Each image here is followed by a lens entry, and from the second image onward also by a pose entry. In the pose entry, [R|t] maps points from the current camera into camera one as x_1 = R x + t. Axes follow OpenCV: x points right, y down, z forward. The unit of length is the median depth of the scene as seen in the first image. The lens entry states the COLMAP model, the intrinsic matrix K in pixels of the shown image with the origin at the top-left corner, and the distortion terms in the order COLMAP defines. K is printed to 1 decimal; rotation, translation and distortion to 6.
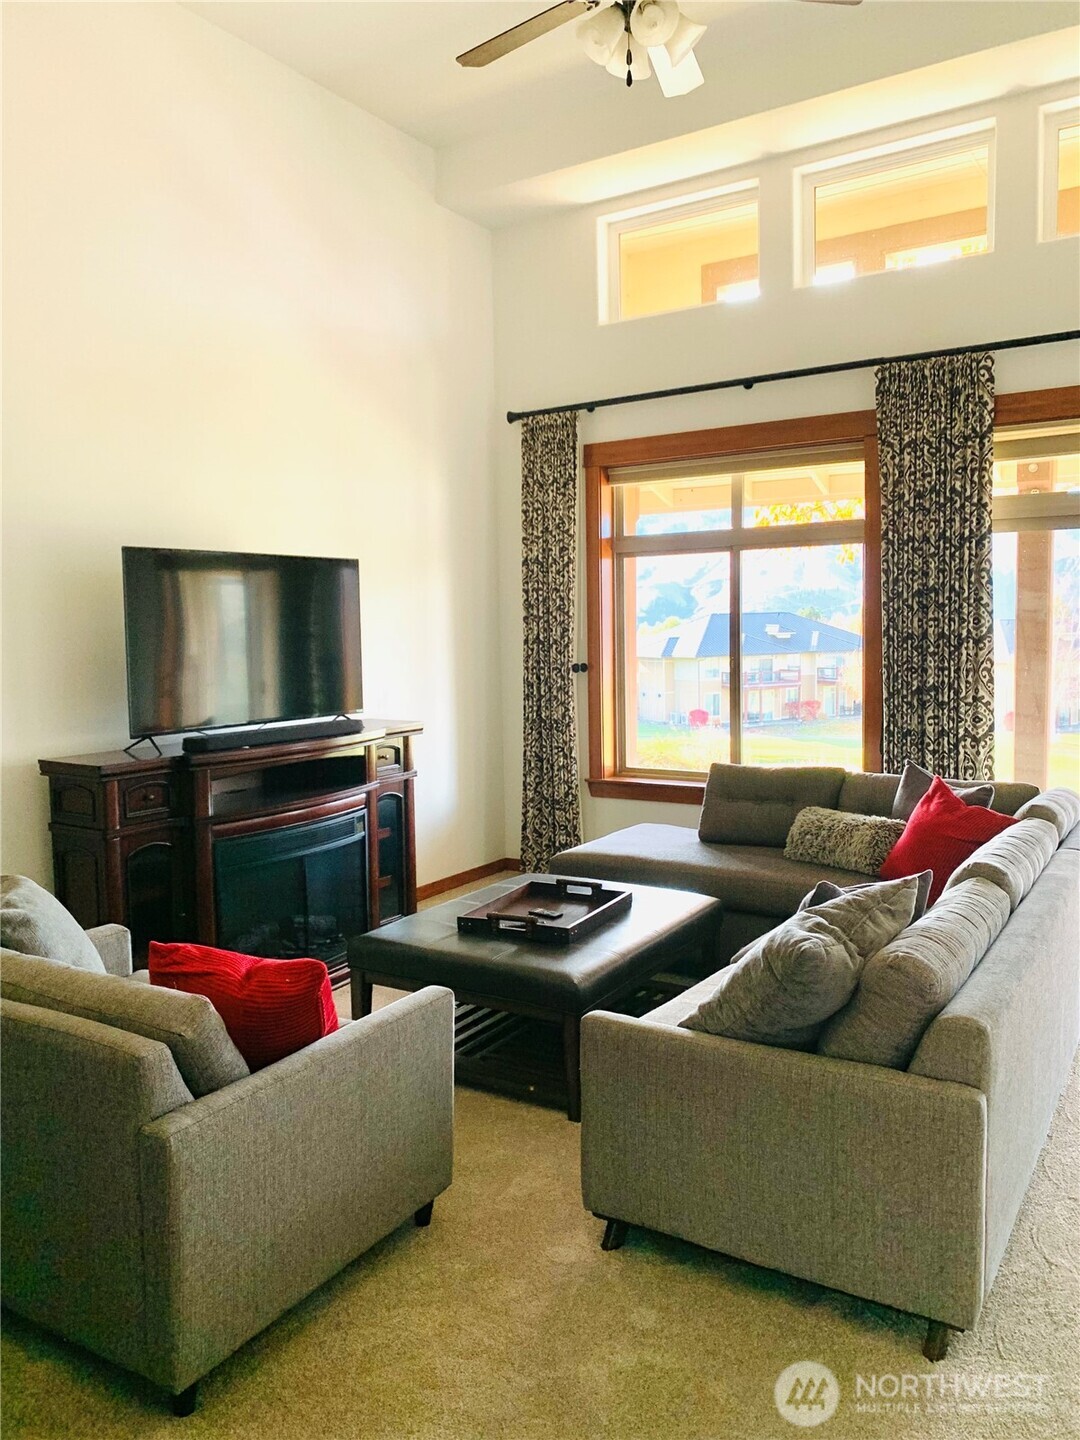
lens RADIAL K [[1096.2, 0, 540.0], [0, 1096.2, 720.0], [0, 0, 1]] dist [0.010898, -0.002076]
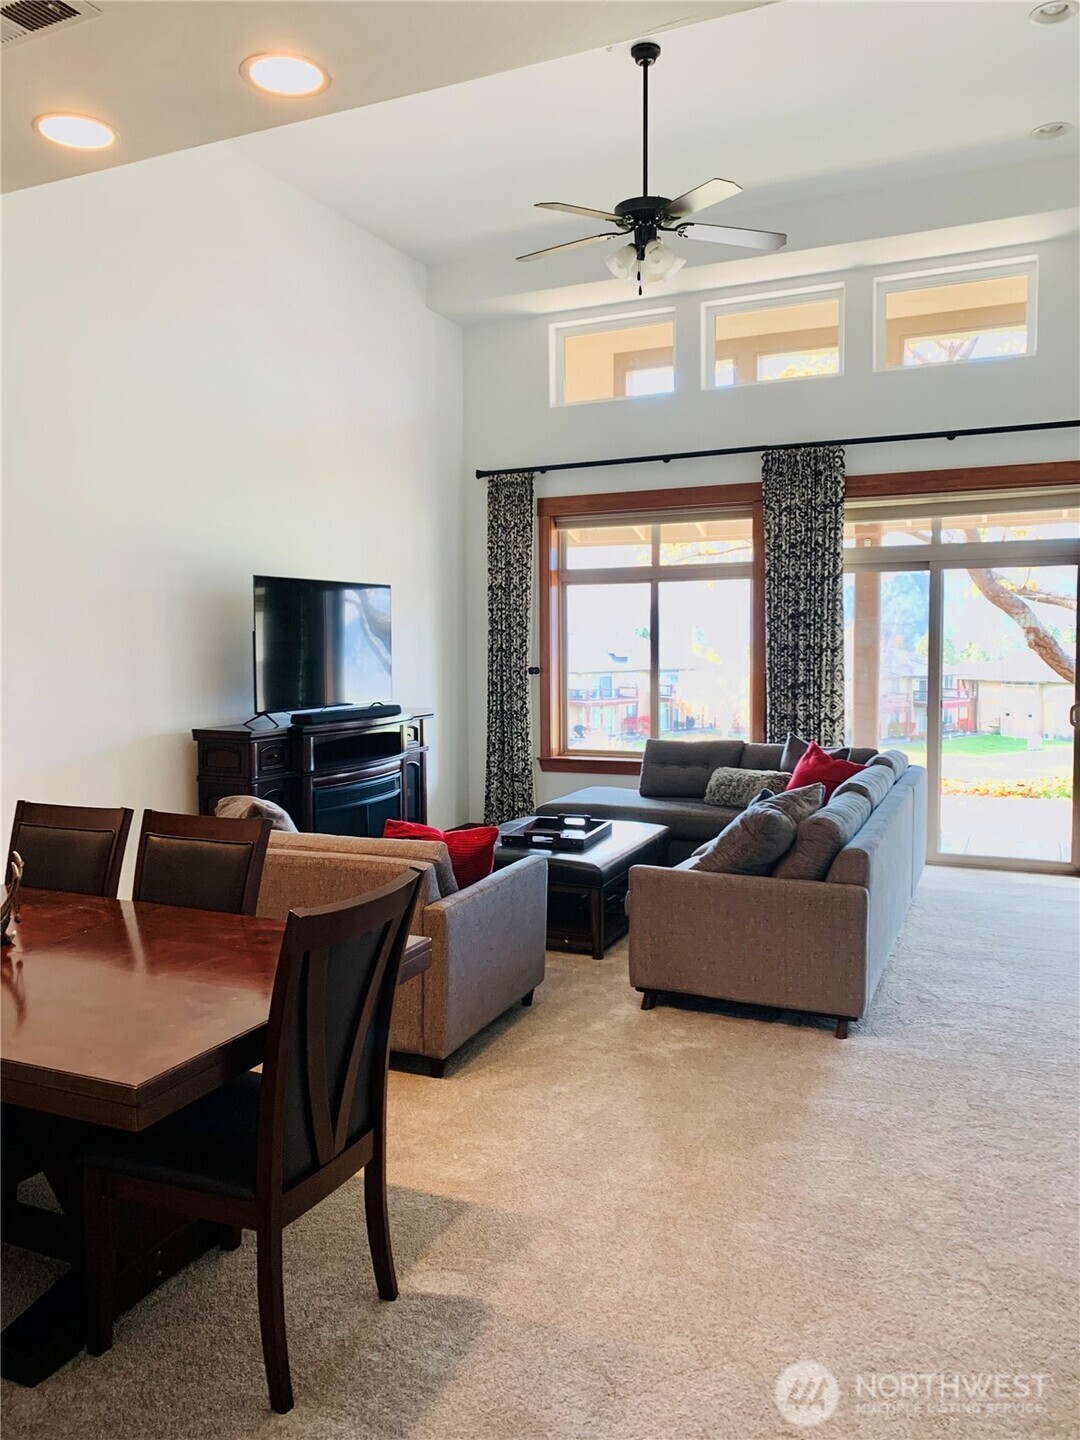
lens RADIAL K [[1083.3, 0, 540.0], [0, 1083.3, 720.0], [0, 0, 1]] dist [0.054063, -0.007235]
pose [[0.989194, -0.001235, 0.146609, -0.173185], [0.003583, 0.999869, -0.015753, 0.036794], [-0.146570, 0.016109, 0.989069, -0.312398]]
